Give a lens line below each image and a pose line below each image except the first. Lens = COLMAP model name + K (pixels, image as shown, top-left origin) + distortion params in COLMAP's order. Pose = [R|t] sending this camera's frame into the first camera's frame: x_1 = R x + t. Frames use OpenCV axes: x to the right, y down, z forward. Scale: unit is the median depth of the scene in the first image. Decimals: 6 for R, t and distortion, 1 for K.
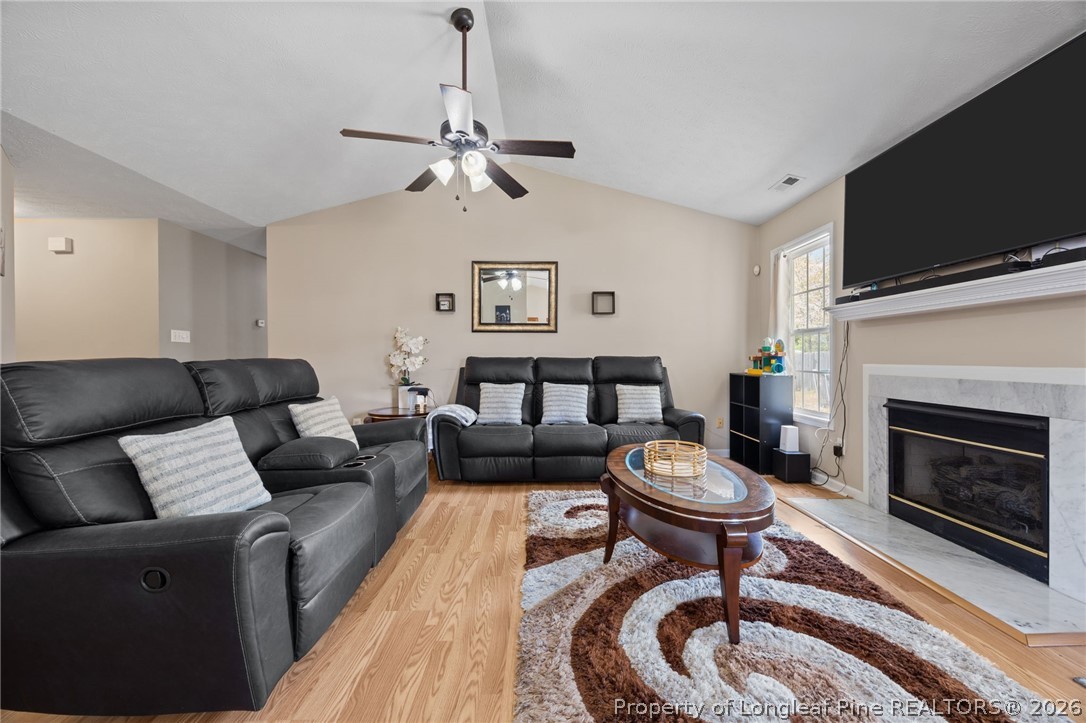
lens RADIAL K [[413.0, 0, 548.6], [0, 413.0, 360.4], [0, 0, 1]] dist [-0.005617, 0.000856]
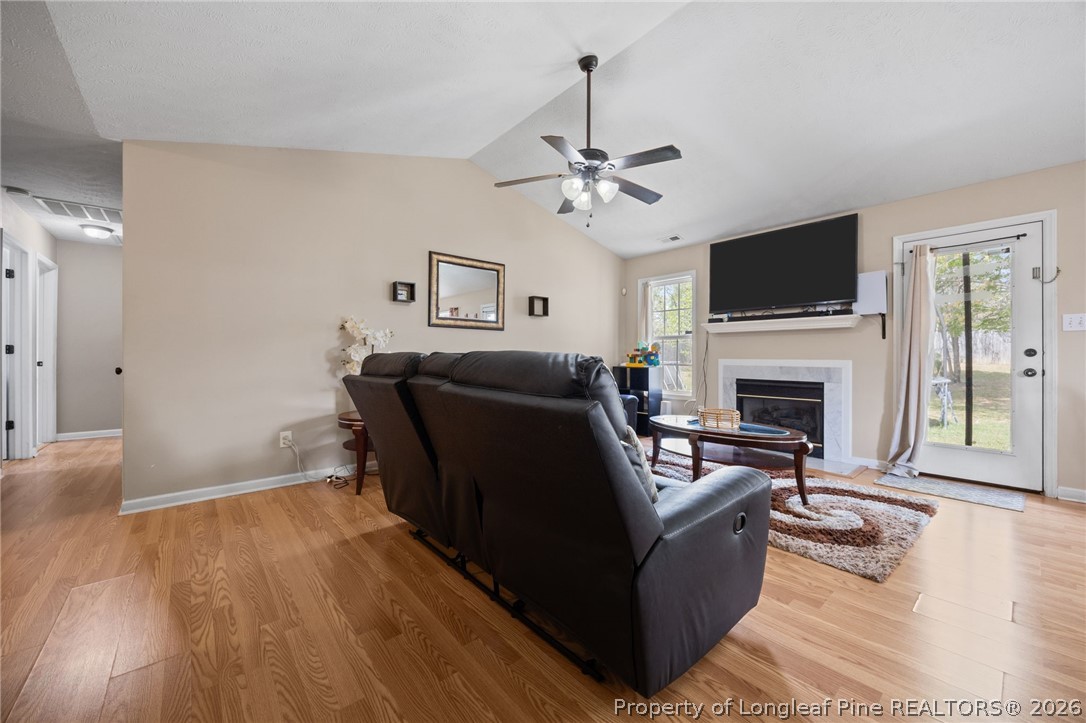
lens RADIAL K [[413.0, 0, 550.2], [0, 413.0, 354.7], [0, 0, 1]] dist [-0.005617, 0.000856]
pose [[0.769723, 0.007308, 0.638336, -0.733952], [-0.001130, 0.999949, -0.010085, 0.007538], [-0.638377, 0.007041, 0.769692, 0.127376]]
